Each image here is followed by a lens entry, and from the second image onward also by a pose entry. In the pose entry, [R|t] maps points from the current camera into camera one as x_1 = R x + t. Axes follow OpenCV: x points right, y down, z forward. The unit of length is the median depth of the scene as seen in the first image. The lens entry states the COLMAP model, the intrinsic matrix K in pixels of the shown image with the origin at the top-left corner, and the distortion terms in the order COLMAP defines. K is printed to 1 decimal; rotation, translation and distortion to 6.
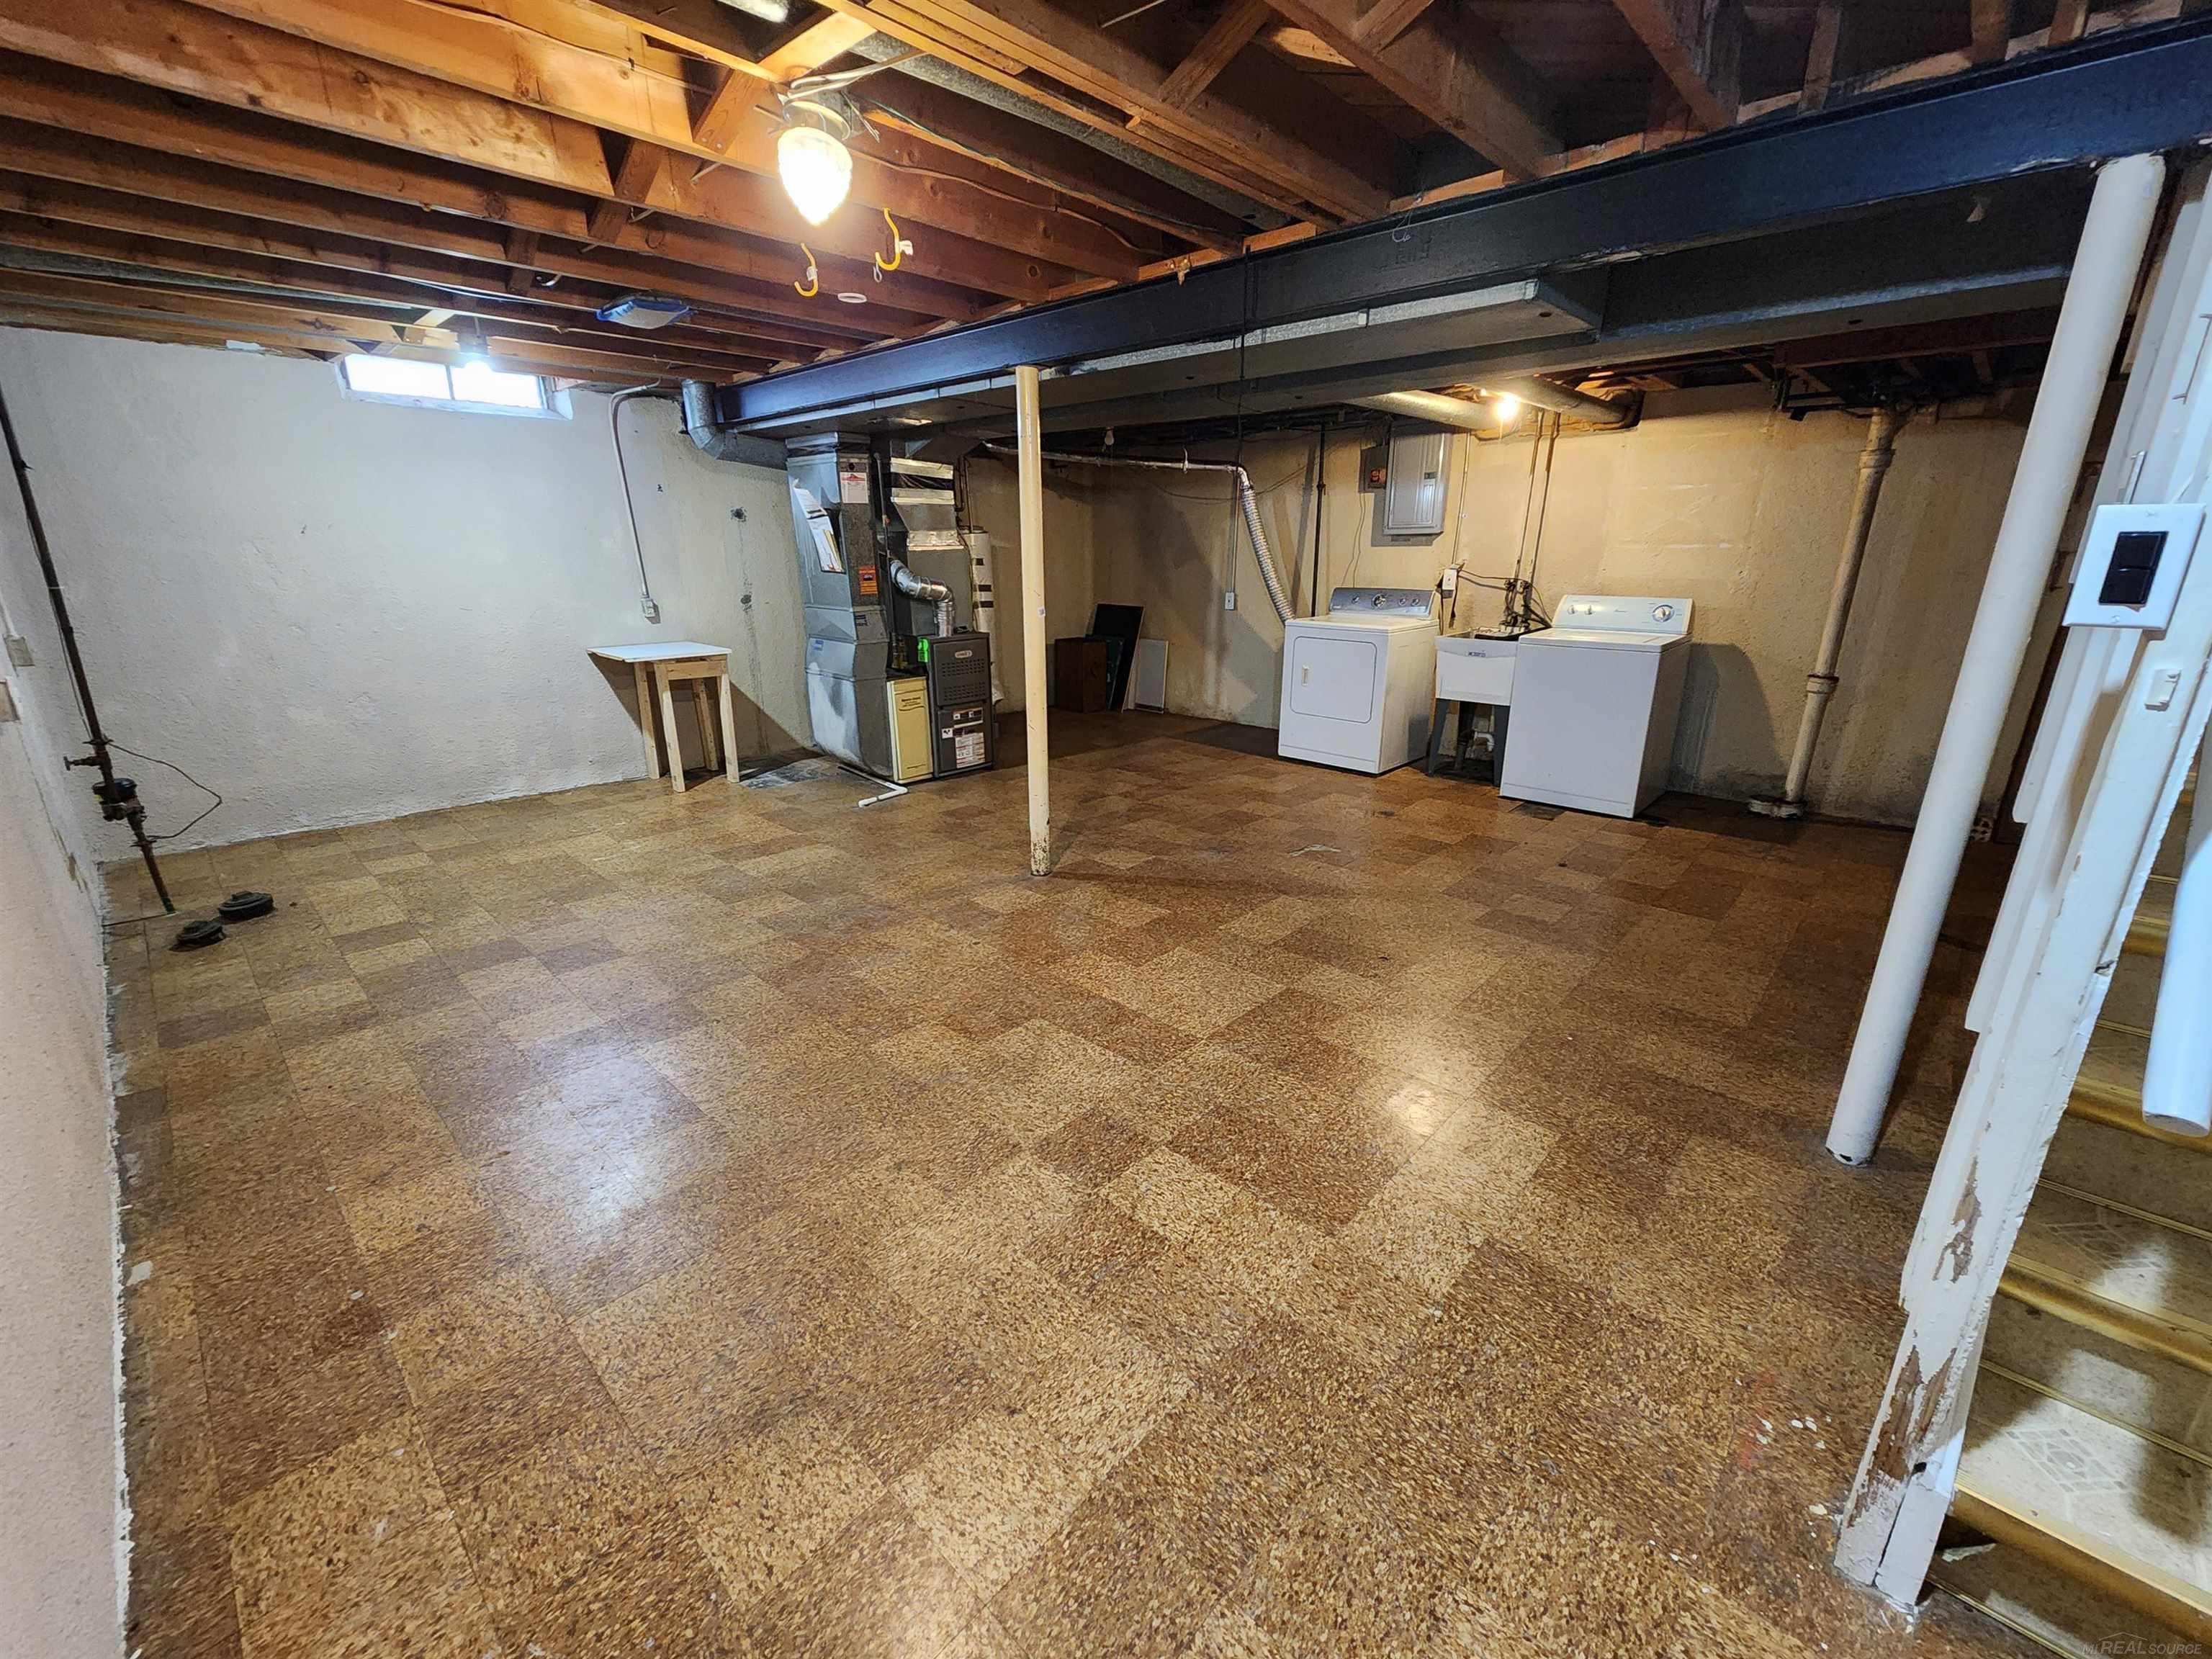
lens RADIAL K [[903.6, 0, 1113.9], [0, 903.6, 825.0], [0, 0, 1]] dist [-0.000214, -0.000069]
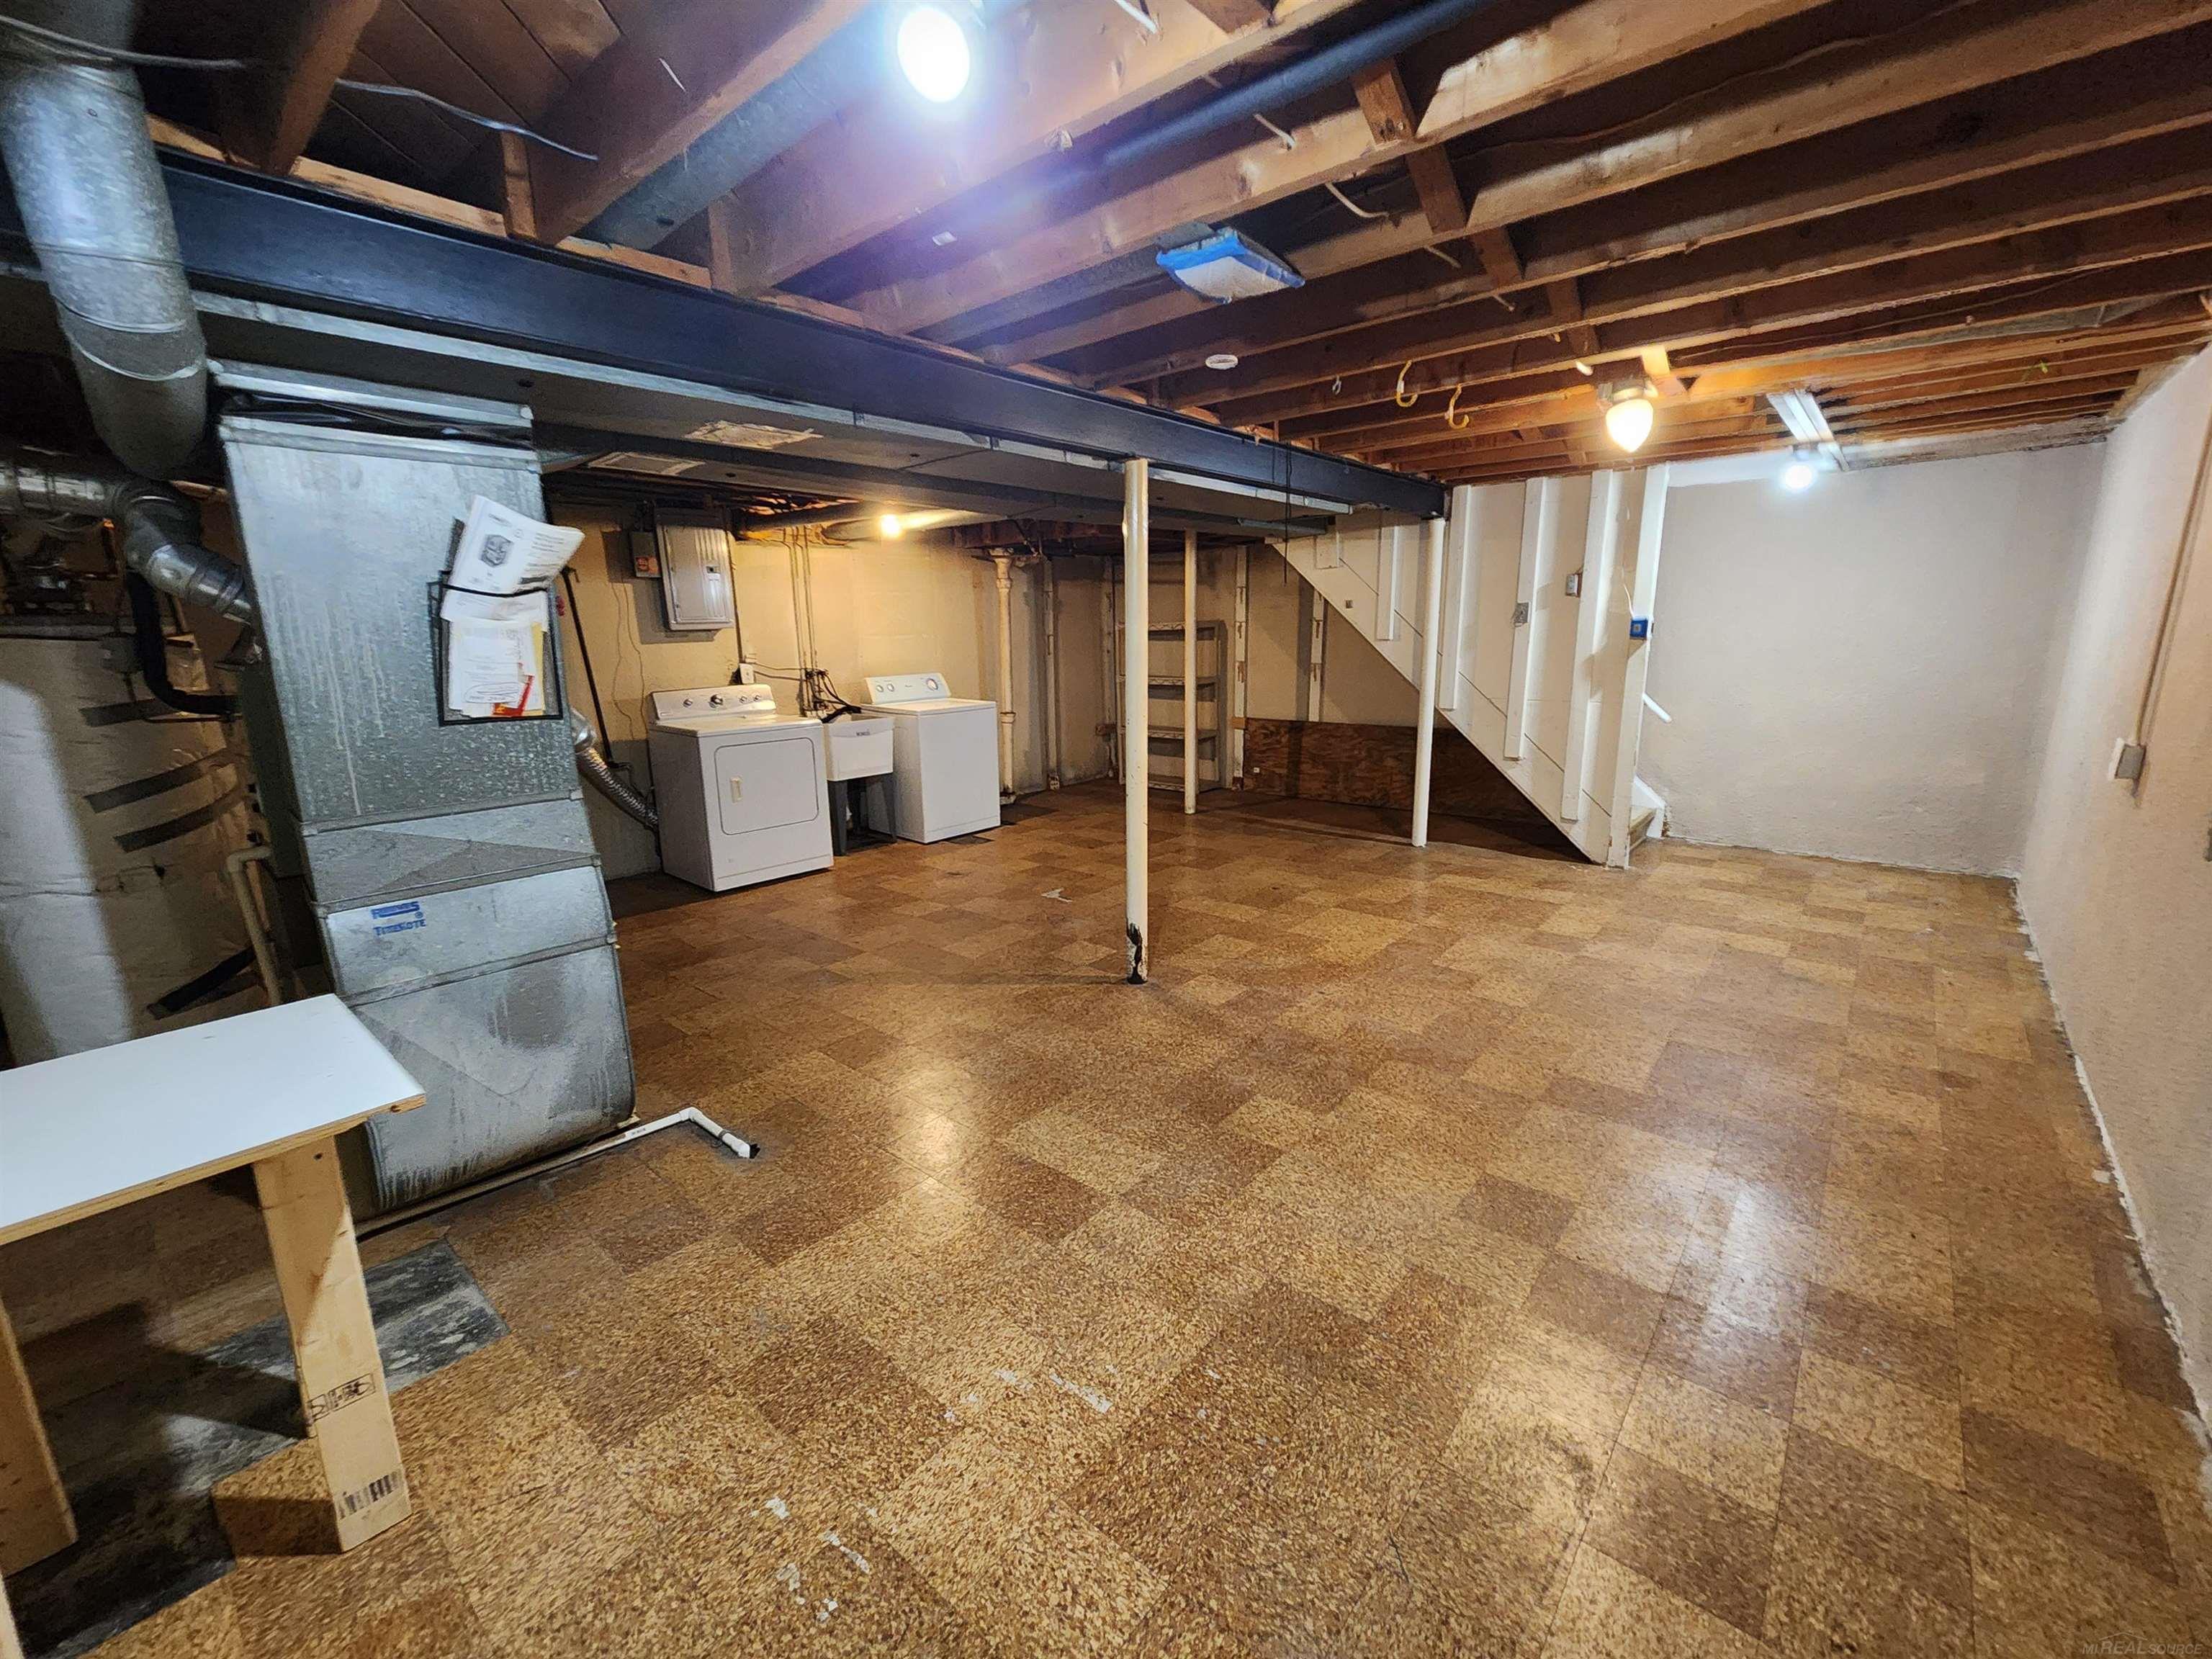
lens RADIAL K [[903.6, 0, 1113.9], [0, 903.6, 825.0], [0, 0, 1]] dist [-0.000214, -0.000069]
pose [[-0.037755, -0.215442, 0.975786, -1.131883], [0.315688, 0.923904, 0.216202, -0.359822], [-0.948112, 0.316207, 0.033130, 1.111122]]
